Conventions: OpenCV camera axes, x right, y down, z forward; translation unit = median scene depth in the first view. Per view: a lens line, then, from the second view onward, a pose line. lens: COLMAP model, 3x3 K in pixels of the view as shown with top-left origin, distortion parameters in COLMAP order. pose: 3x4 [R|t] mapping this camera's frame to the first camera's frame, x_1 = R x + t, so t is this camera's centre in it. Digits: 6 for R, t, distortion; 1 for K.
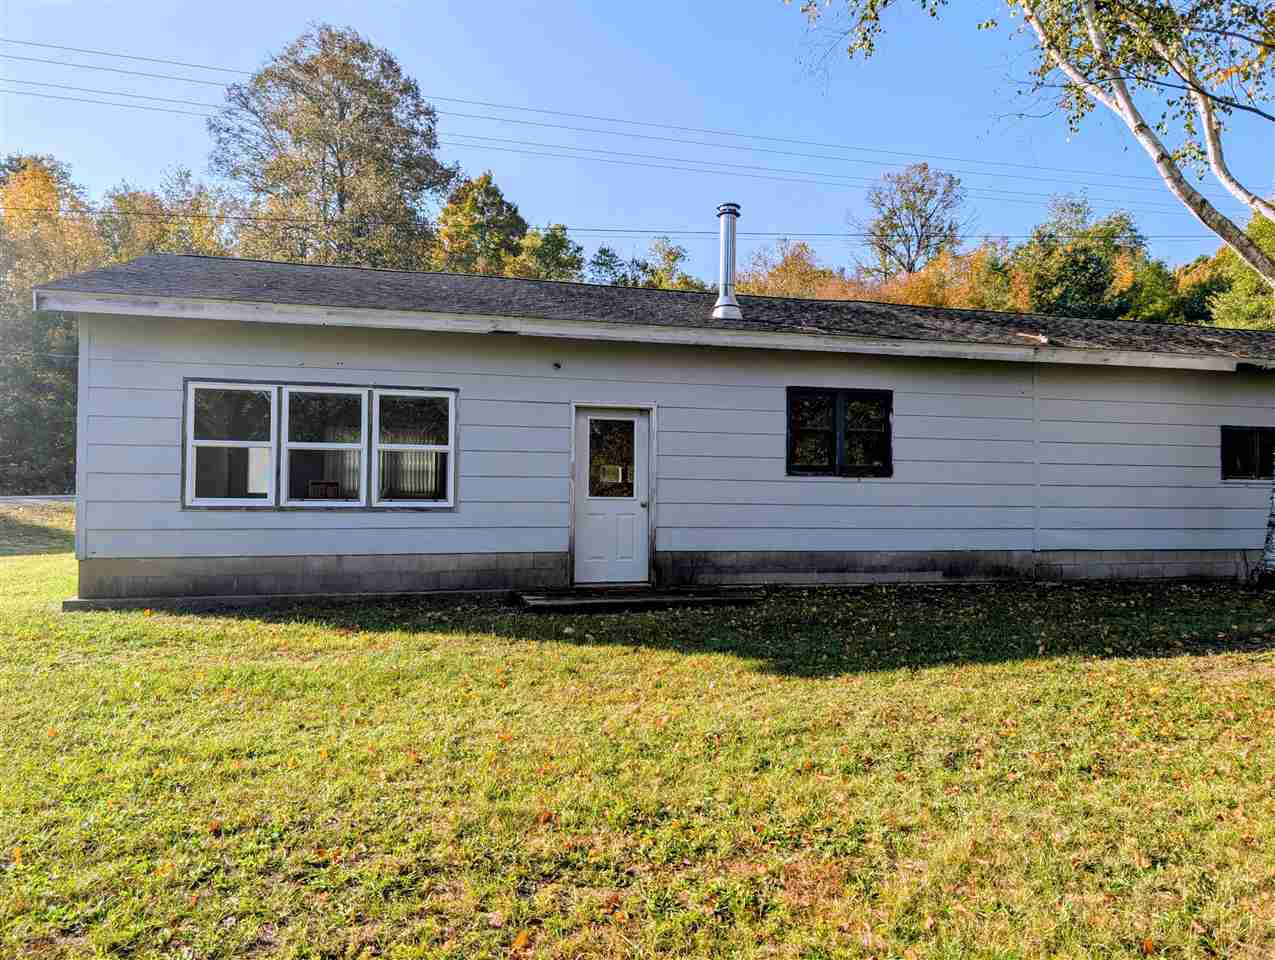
lens RADIAL K [[919.3, 0, 624.3], [0, 919.3, 477.3], [0, 0, 1]] dist [0.005487, 0.000330]
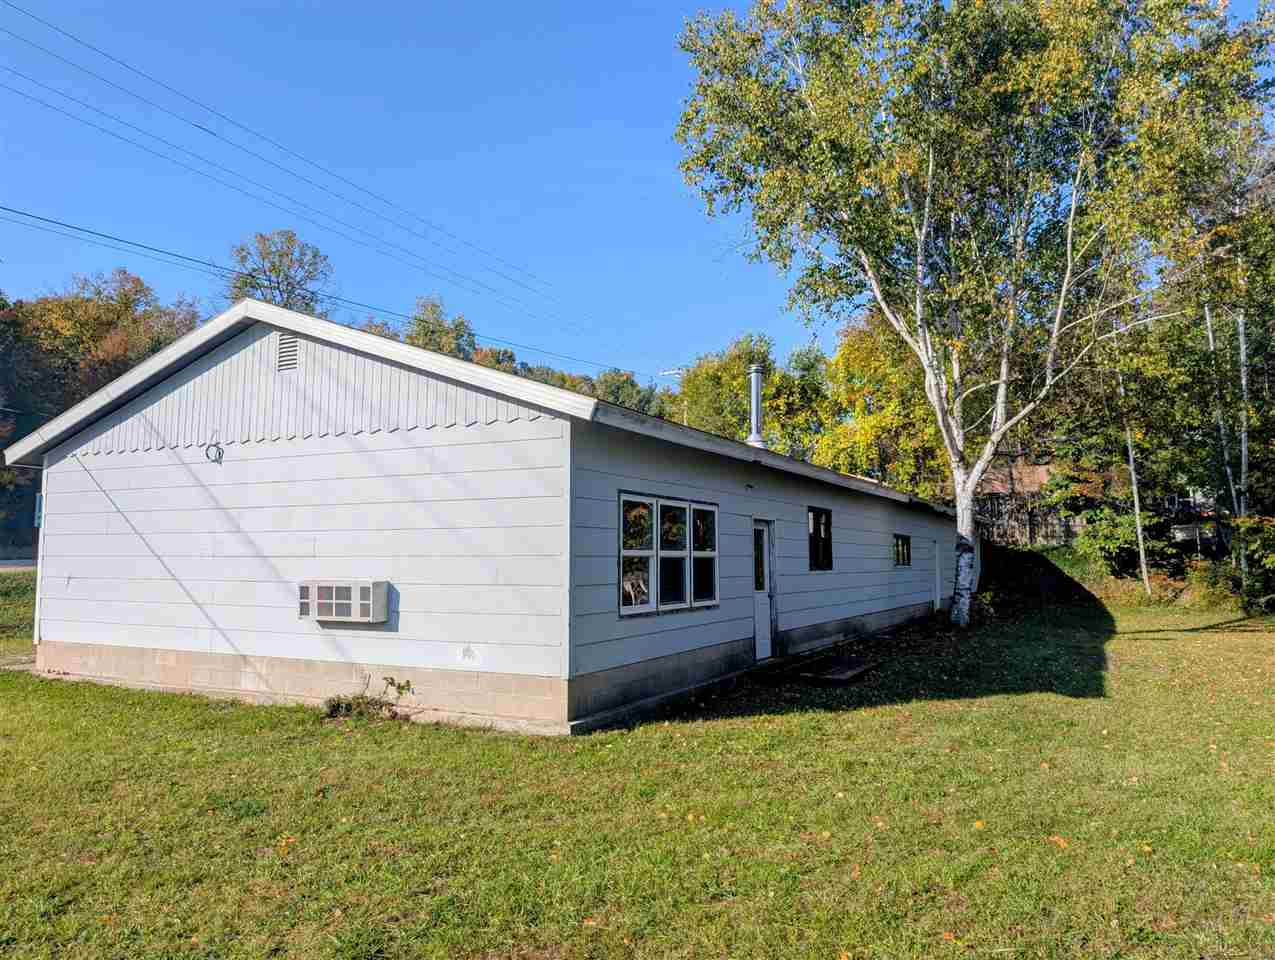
lens RADIAL K [[919.3, 0, 624.3], [0, 919.3, 477.3], [0, 0, 1]] dist [0.005487, 0.000330]
pose [[0.696064, 0.057503, 0.715674, -1.136128], [-0.012958, 0.997631, -0.067554, -0.049312], [-0.717863, 0.037748, 0.695160, 0.265318]]
